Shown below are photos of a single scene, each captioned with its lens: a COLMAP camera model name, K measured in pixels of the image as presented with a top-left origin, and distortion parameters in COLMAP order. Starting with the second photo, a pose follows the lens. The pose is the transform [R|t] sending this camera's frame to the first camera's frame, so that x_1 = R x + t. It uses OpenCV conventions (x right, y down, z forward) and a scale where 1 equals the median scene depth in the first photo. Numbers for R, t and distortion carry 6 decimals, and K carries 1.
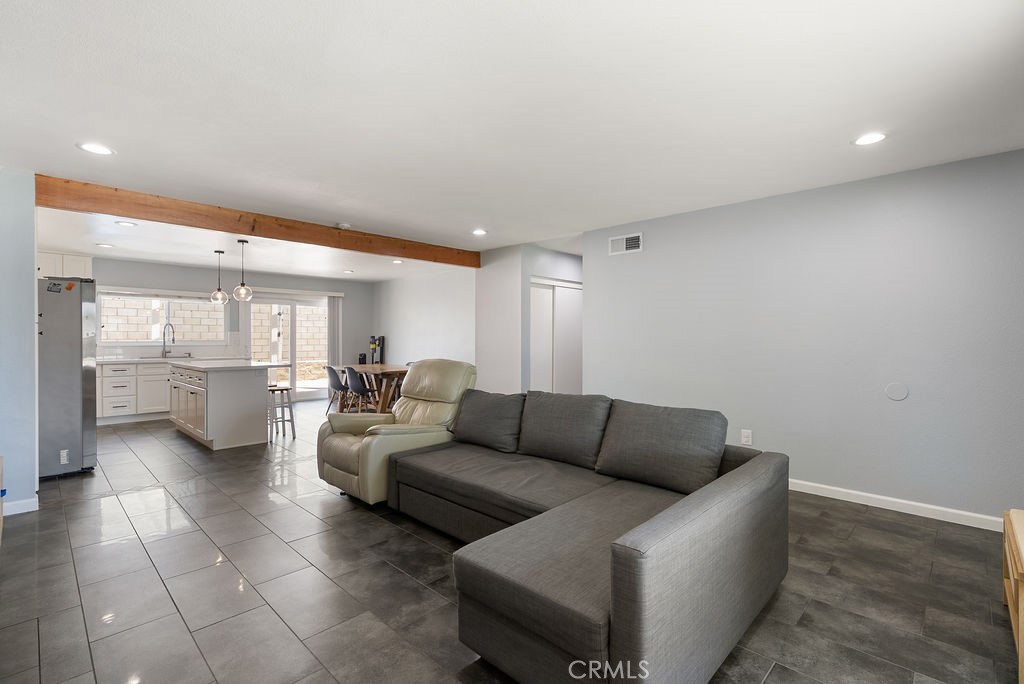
lens RADIAL K [[469.8, 0, 509.0], [0, 469.8, 330.4], [0, 0, 1]] dist [0.010342, 0.000461]
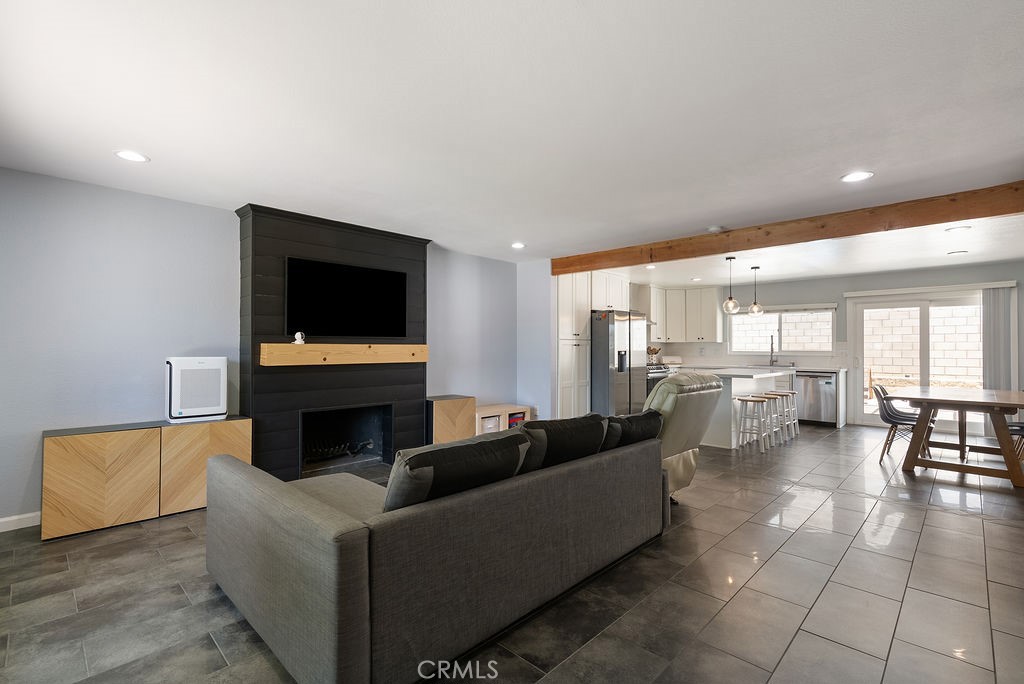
lens RADIAL K [[463.7, 0, 516.4], [0, 463.7, 340.8], [0, 0, 1]] dist [0.000058, -0.000058]
pose [[0.002914, -0.013970, -0.999898, 0.665407], [0.010661, 0.999846, -0.013938, 0.012306], [0.999939, -0.010619, 0.003062, 0.689150]]
